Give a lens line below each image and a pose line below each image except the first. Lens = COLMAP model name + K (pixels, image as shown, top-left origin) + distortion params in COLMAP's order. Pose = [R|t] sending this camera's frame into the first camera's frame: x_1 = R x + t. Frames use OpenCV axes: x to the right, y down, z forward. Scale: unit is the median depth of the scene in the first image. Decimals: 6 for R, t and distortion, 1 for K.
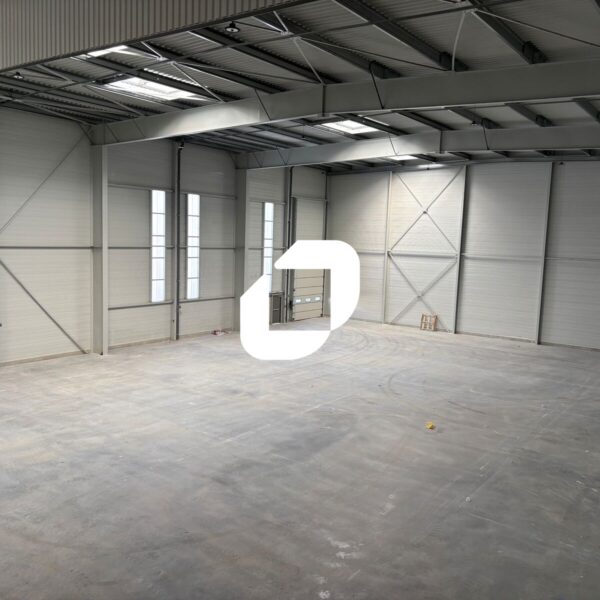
lens RADIAL K [[611.9, 0, 299.5], [0, 611.9, 303.2], [0, 0, 1]] dist [0.031844, 0.000000]
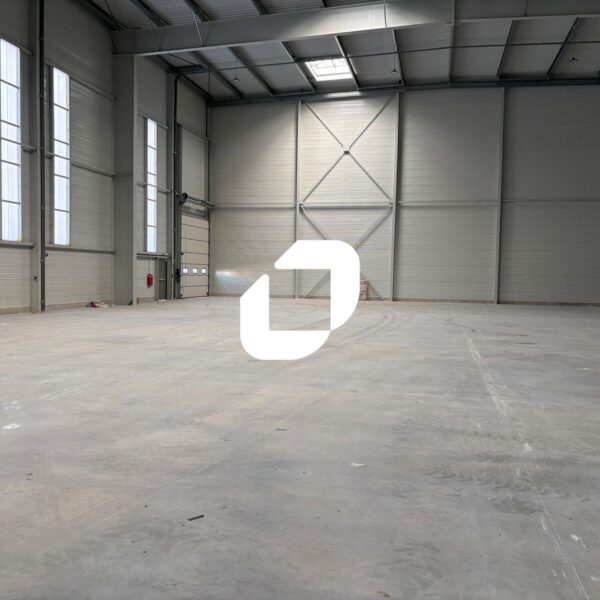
lens RADIAL K [[611.9, 0, 301.2], [0, 611.9, 300.1], [0, 0, 1]] dist [0.031844, 0.000000]
pose [[0.918448, -0.036645, 0.393841, -0.176762], [0.059118, 0.997233, -0.045077, 0.078066], [-0.391099, 0.064684, 0.918073, 0.315046]]
